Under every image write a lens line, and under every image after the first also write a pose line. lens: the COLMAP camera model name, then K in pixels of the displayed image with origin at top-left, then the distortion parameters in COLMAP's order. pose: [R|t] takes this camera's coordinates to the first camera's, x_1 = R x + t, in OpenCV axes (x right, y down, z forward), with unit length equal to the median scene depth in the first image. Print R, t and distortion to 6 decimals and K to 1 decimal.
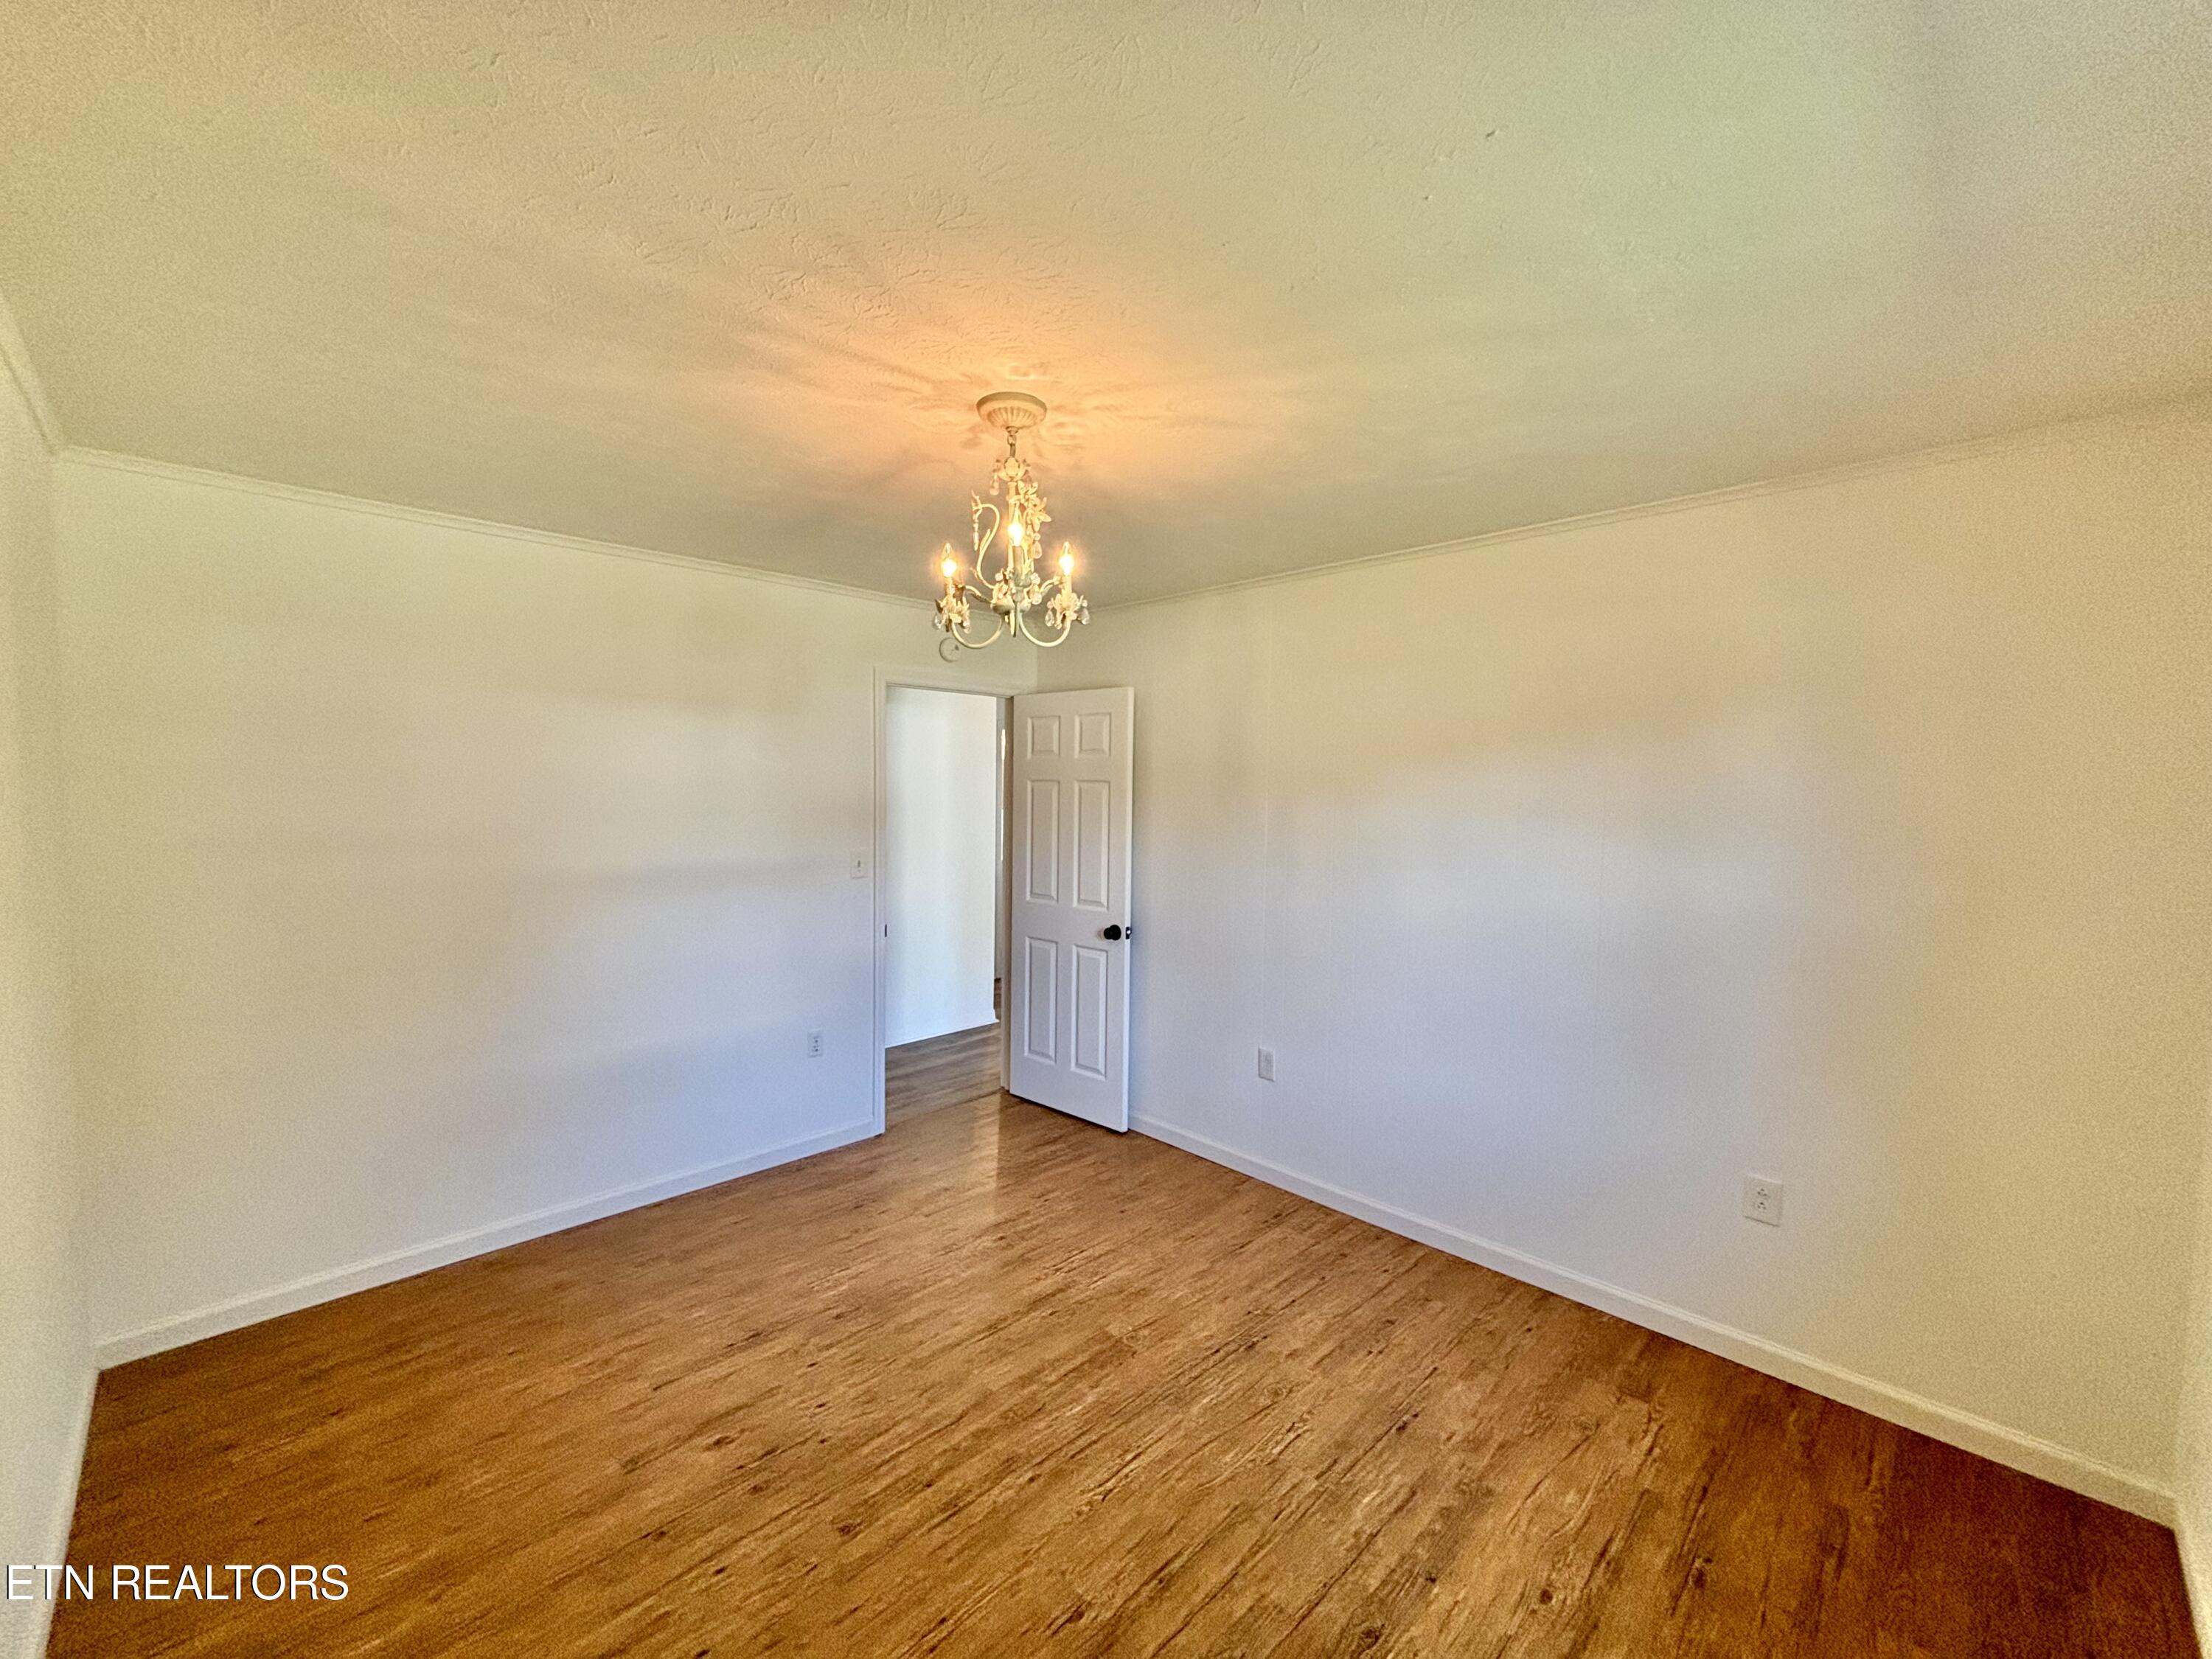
lens RADIAL K [[898.8, 0, 1091.9], [0, 898.8, 829.6], [0, 0, 1]] dist [0.001025, 0.003089]
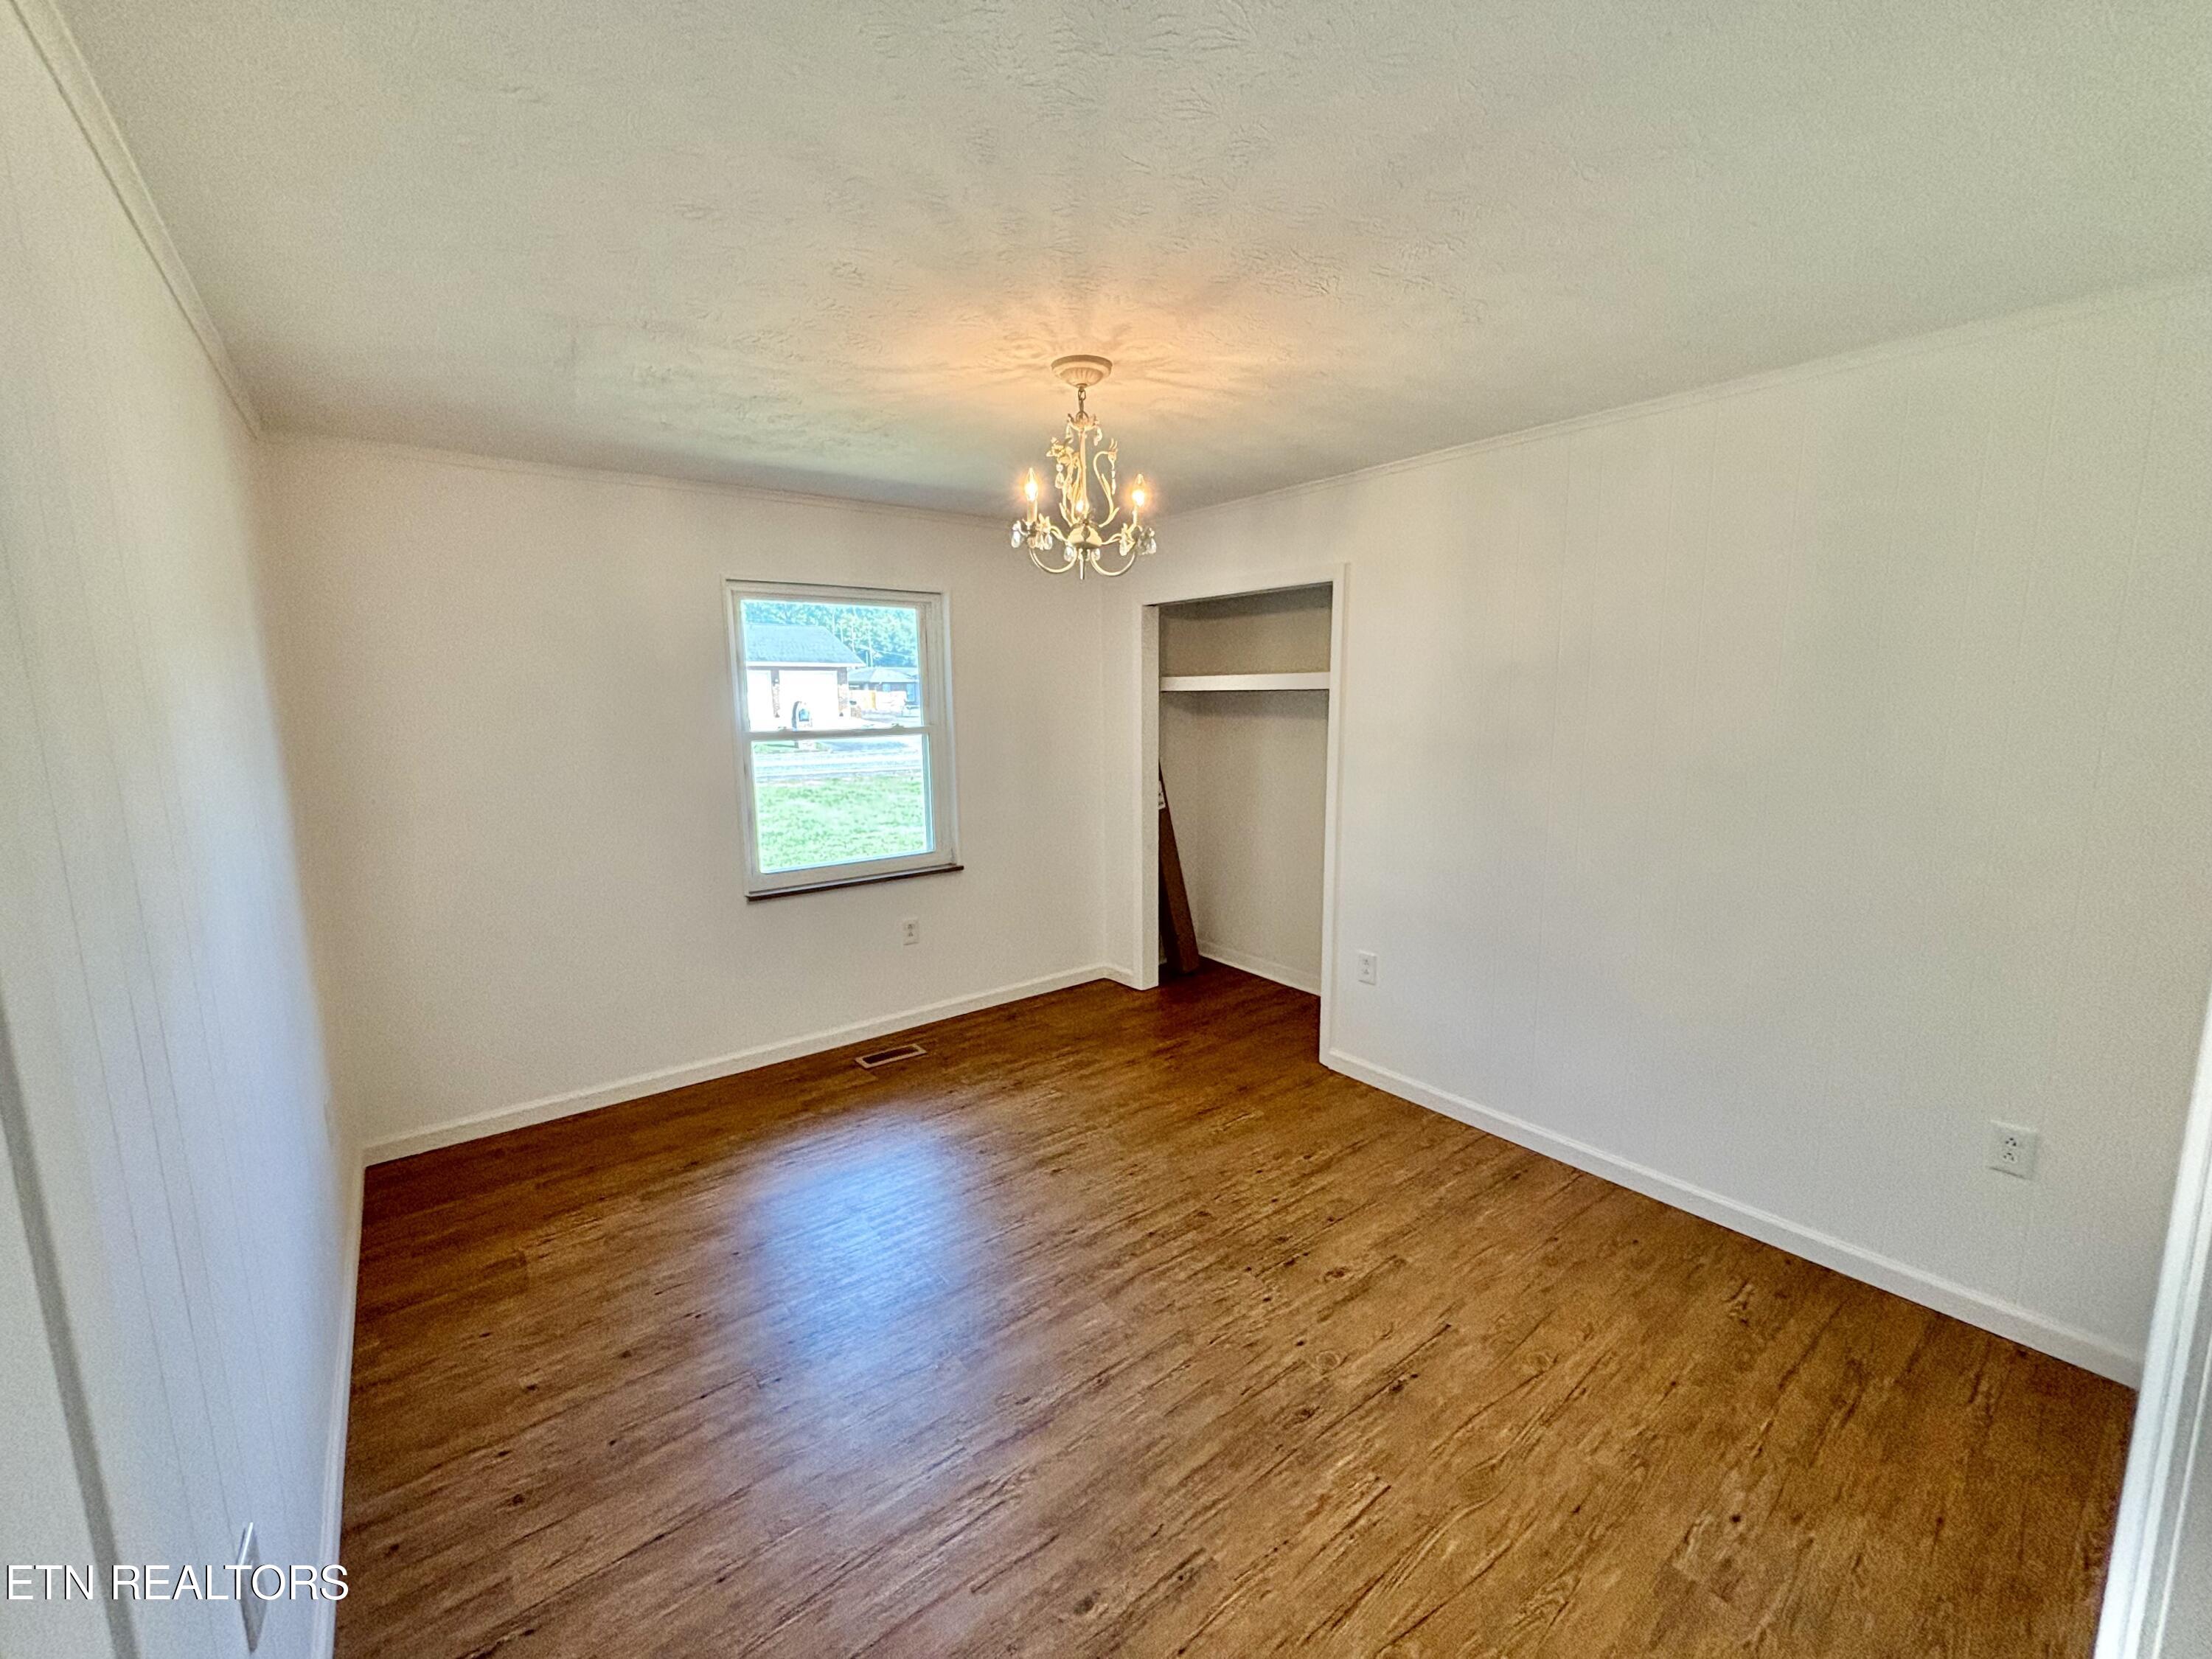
lens RADIAL K [[898.8, 0, 1102.5], [0, 898.8, 829.6], [0, 0, 1]] dist [0.001025, 0.003089]
pose [[-0.993814, -0.018103, 0.109576, -0.218240], [0.004733, 0.978827, 0.204635, -0.107364], [-0.110960, 0.203888, -0.972686, 1.941938]]
